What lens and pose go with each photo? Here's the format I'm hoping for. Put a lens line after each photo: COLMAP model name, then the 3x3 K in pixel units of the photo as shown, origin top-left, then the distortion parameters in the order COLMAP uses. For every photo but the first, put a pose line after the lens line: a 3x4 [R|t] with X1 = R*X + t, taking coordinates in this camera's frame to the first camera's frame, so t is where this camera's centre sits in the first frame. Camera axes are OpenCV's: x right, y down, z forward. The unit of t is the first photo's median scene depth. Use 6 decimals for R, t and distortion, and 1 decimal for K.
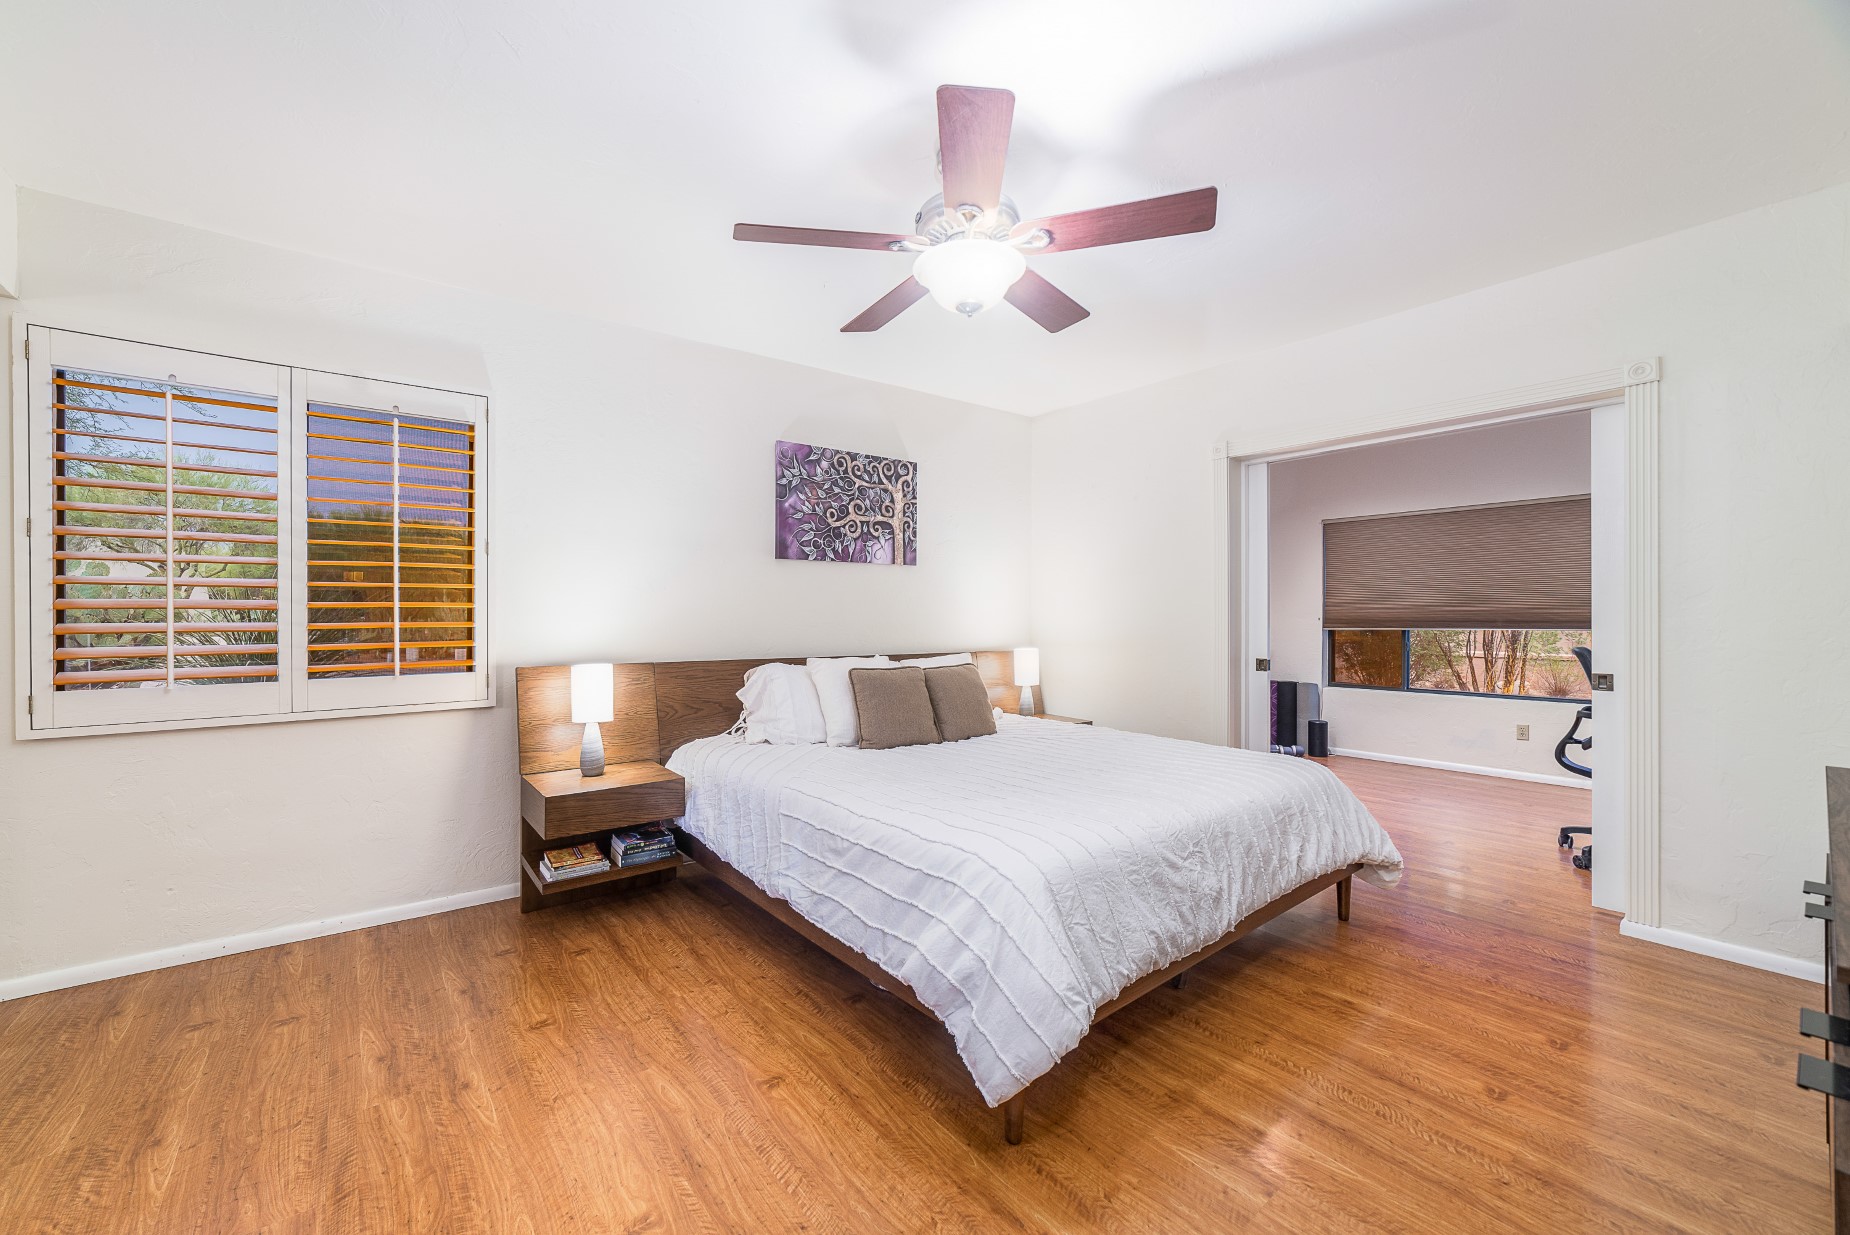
lens RADIAL K [[721.5, 0, 920.5], [0, 721.5, 618.9], [0, 0, 1]] dist [-0.000365, 0.000048]
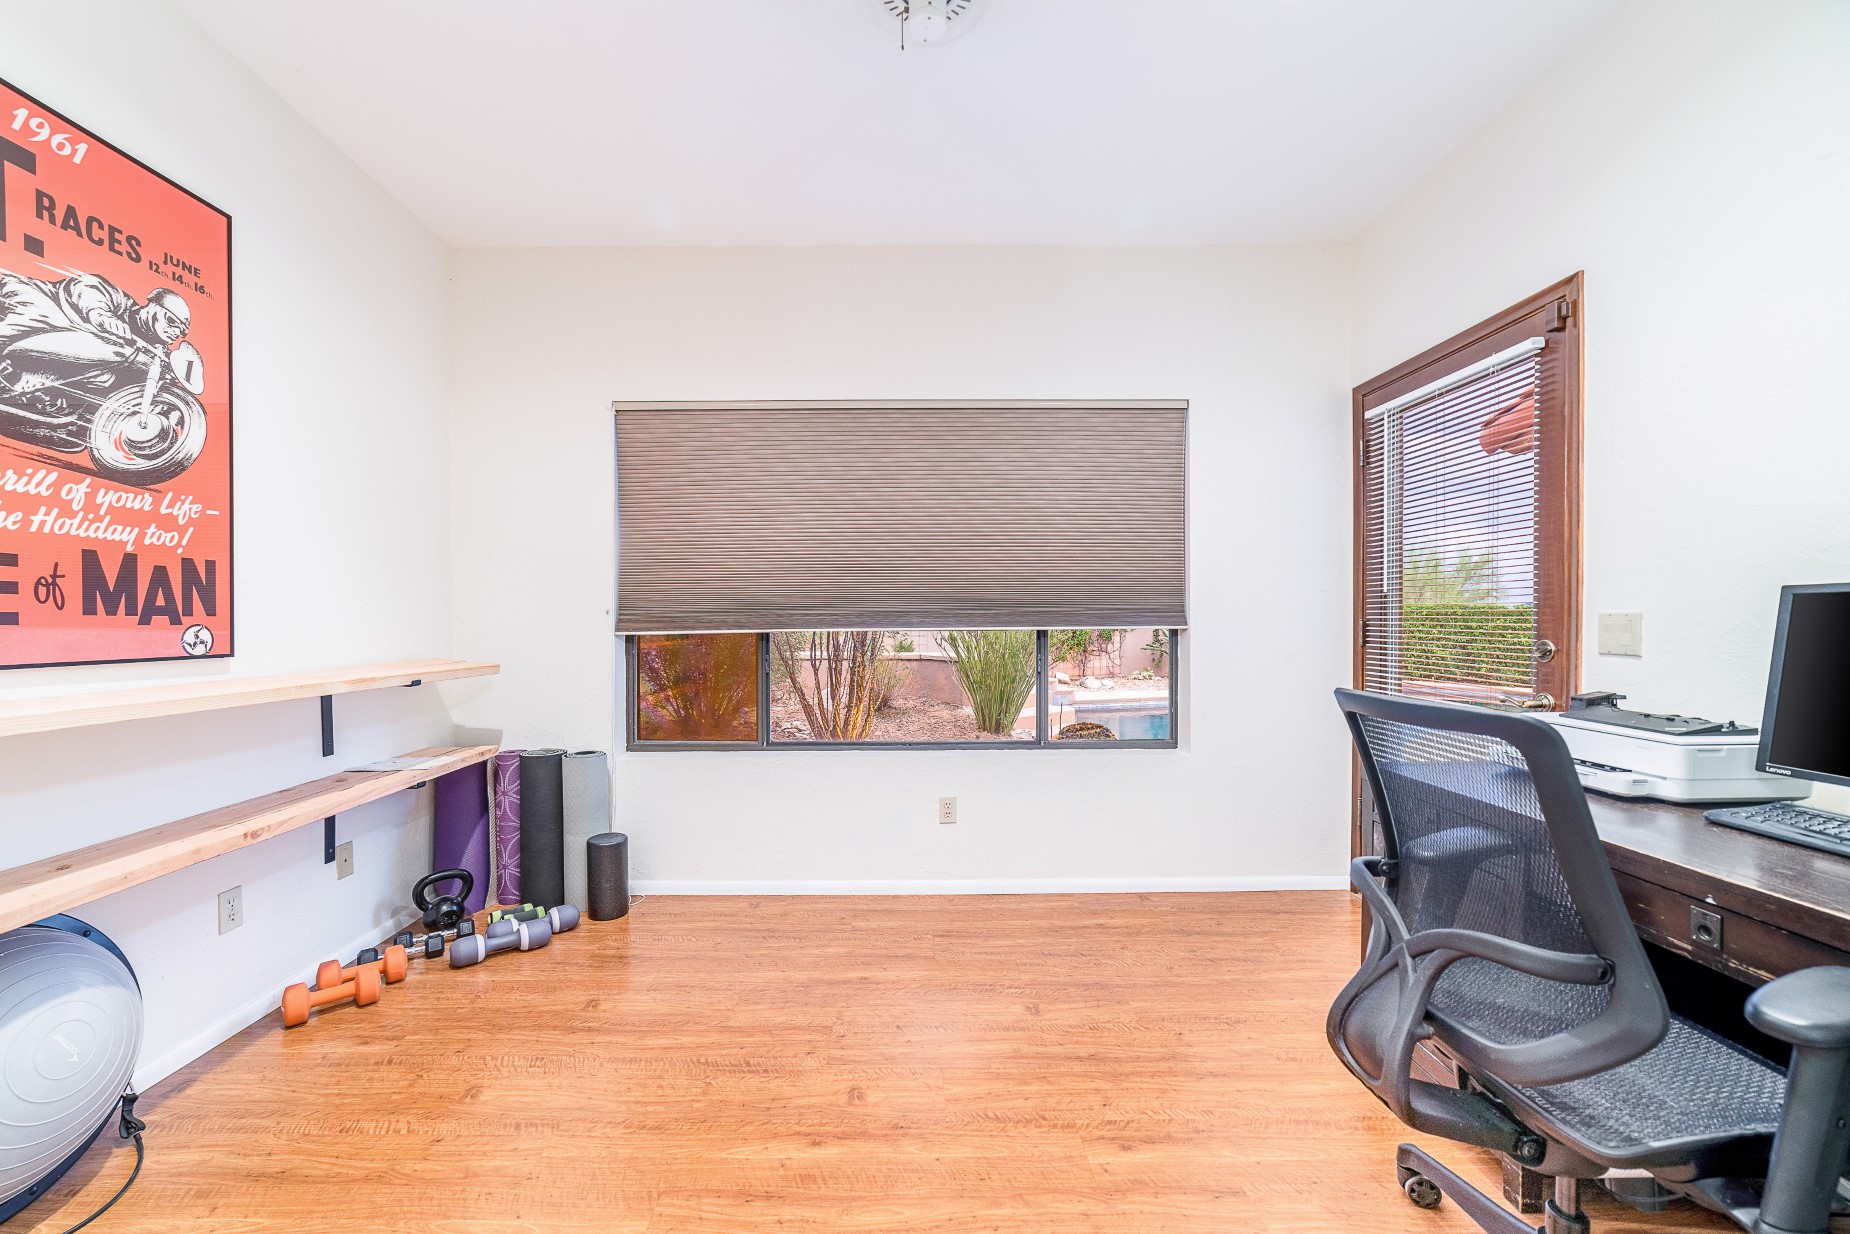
lens RADIAL K [[721.5, 0, 917.3], [0, 721.5, 618.3], [0, 0, 1]] dist [-0.000365, 0.000048]
pose [[0.621207, -0.010444, 0.783577, 0.313244], [0.005537, 0.999945, 0.008938, -0.000291], [-0.783627, -0.001213, 0.621231, 0.557534]]
